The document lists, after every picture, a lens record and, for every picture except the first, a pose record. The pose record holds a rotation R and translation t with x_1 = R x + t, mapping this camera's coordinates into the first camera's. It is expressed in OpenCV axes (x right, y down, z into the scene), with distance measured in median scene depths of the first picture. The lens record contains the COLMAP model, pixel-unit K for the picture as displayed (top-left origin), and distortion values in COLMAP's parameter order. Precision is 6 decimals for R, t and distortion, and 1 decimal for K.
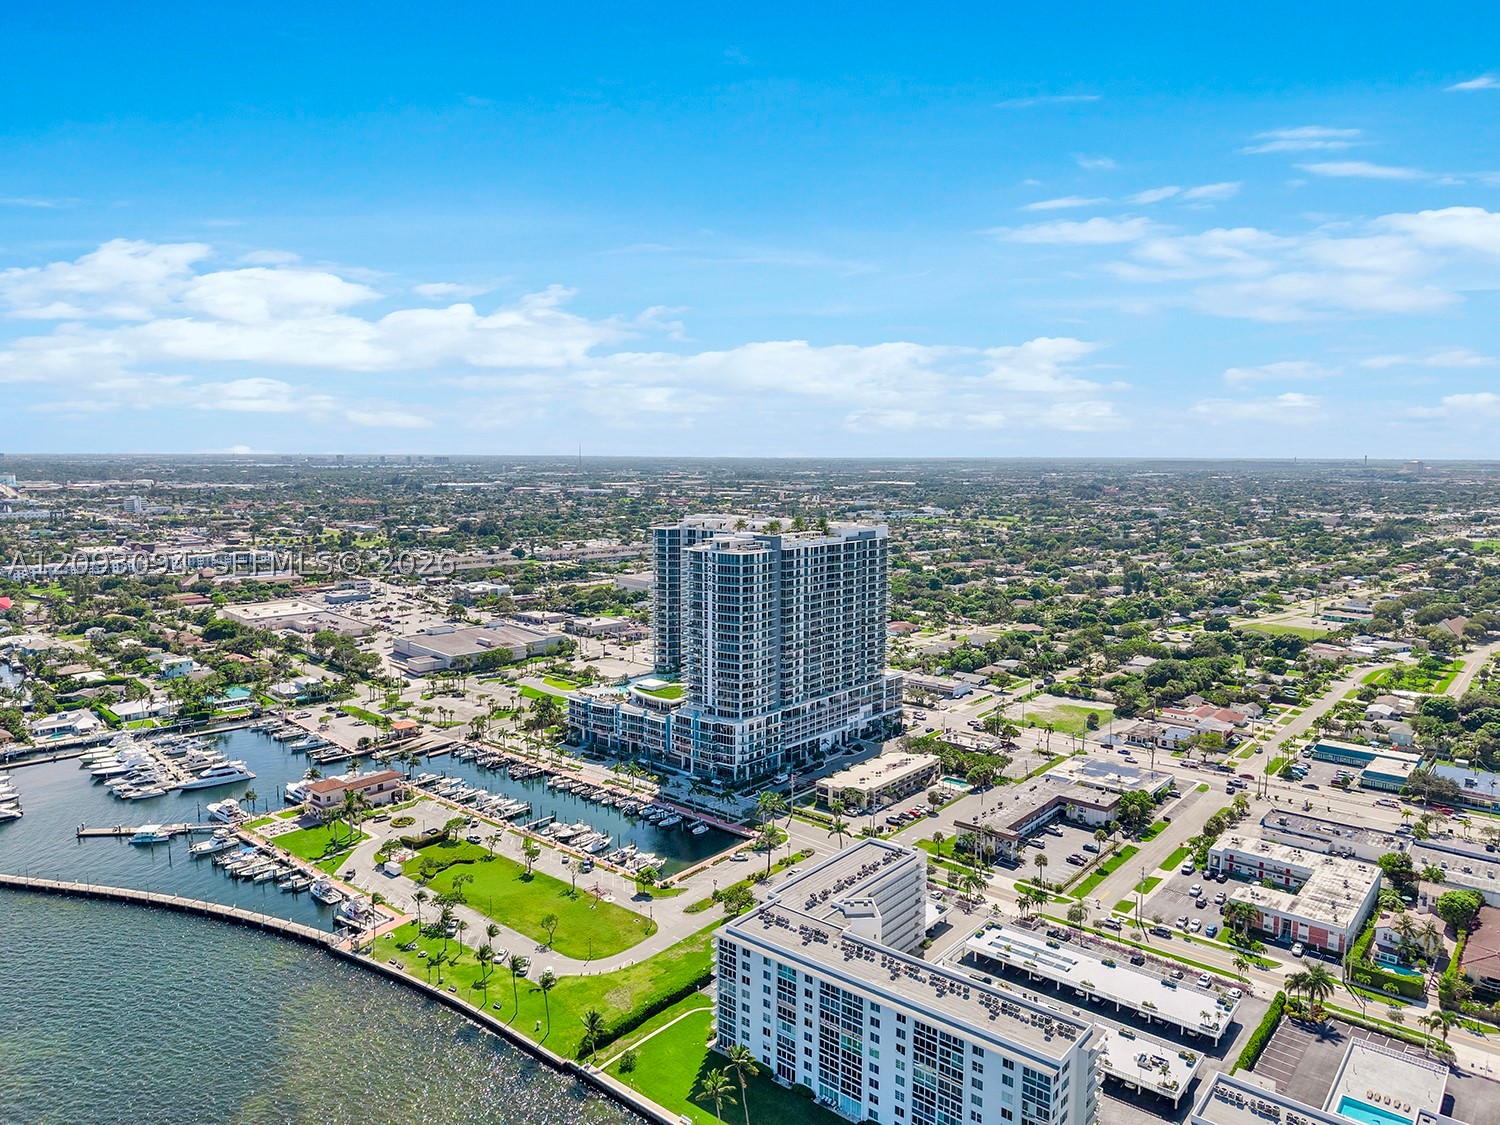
lens RADIAL K [[1009.0, 0, 754.3], [0, 1009.0, 572.4], [0, 0, 1]] dist [0.001912, 0.002776]
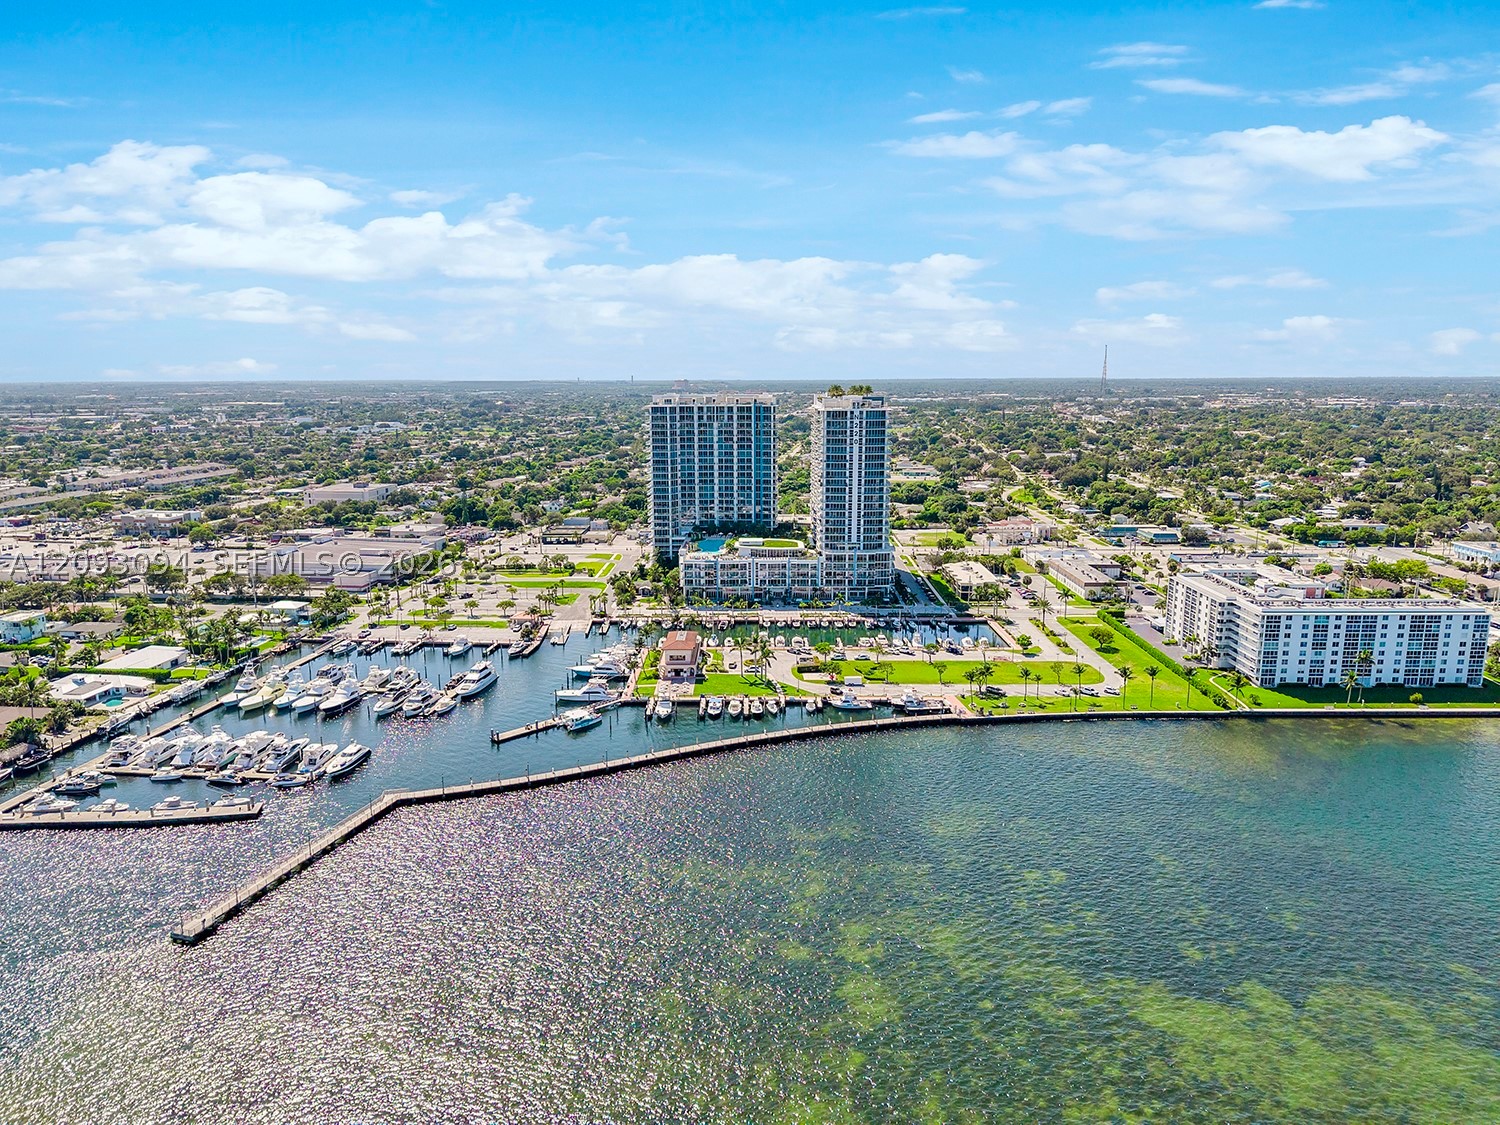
lens RADIAL K [[995.8, 0, 751.0], [0, 995.8, 568.9], [0, 0, 1]] dist [0.074103, -0.000302]
pose [[0.767955, -0.126485, 0.627890, -0.908994], [0.084716, 0.991753, 0.096170, 0.041120], [-0.634876, -0.020662, 0.772338, 0.167605]]
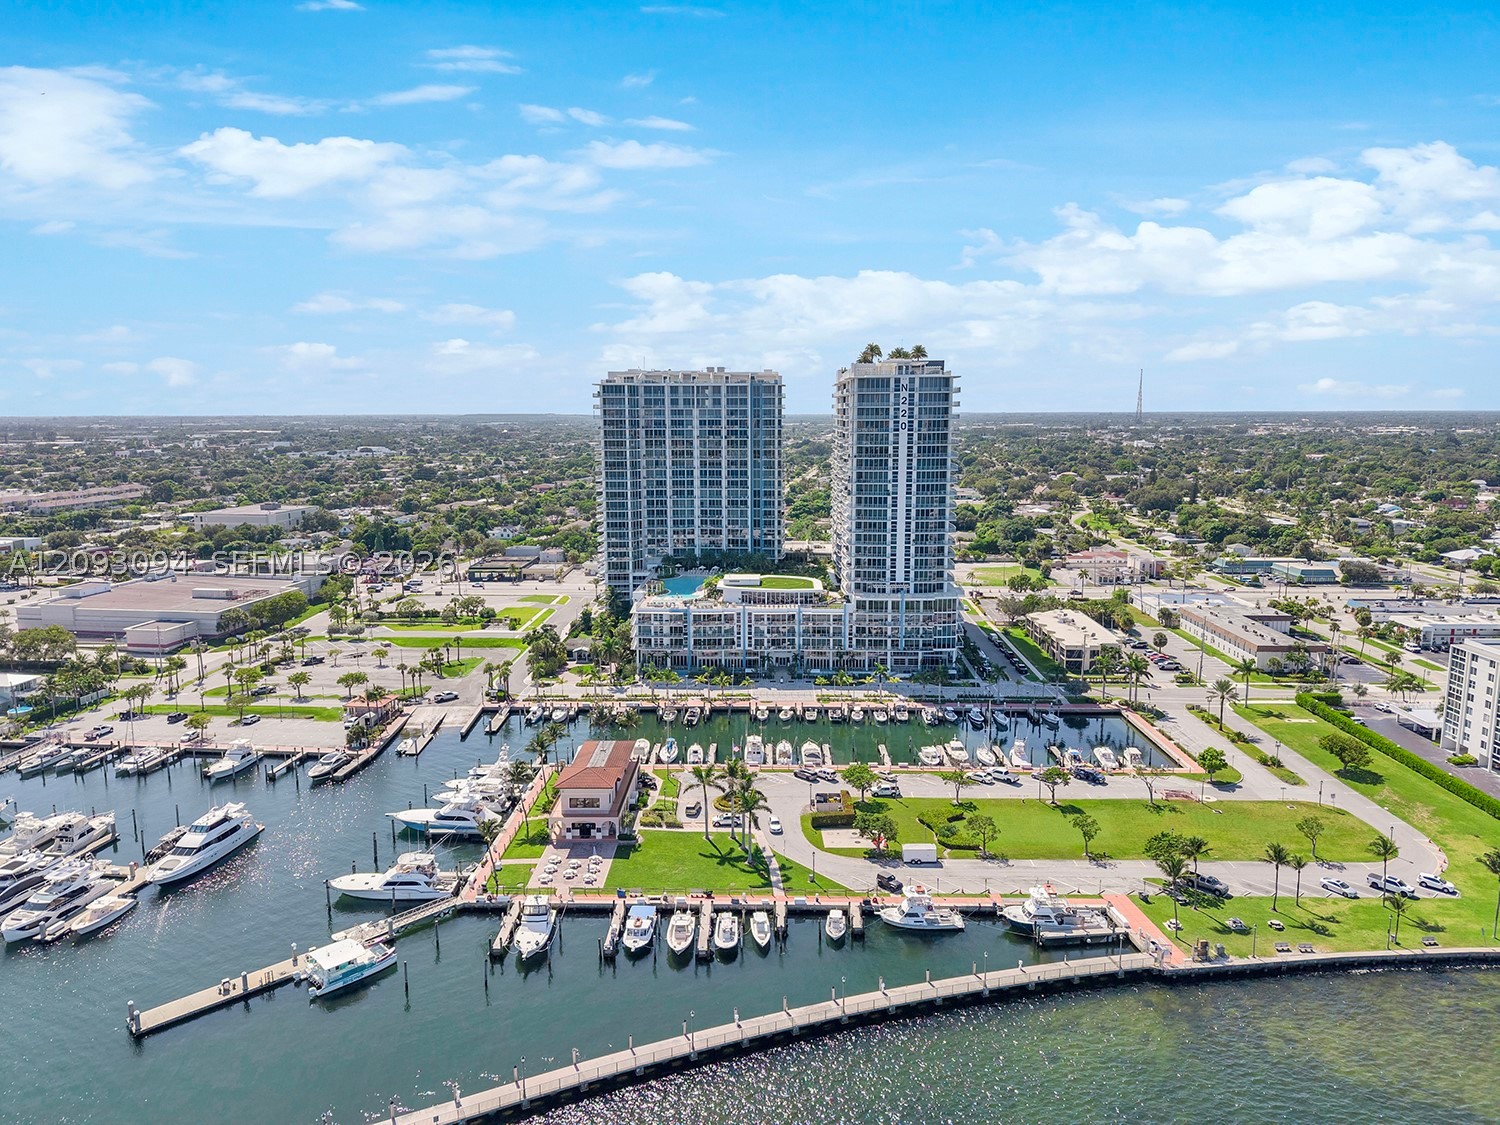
lens RADIAL K [[998.1, 0, 748.4], [0, 998.1, 559.9], [0, 0, 1]] dist [0.010037, 0.000425]
pose [[0.780211, -0.097461, 0.617877, -0.622866], [0.083109, 0.995181, 0.052031, 0.068445], [-0.619970, 0.010756, 0.784551, 0.484357]]
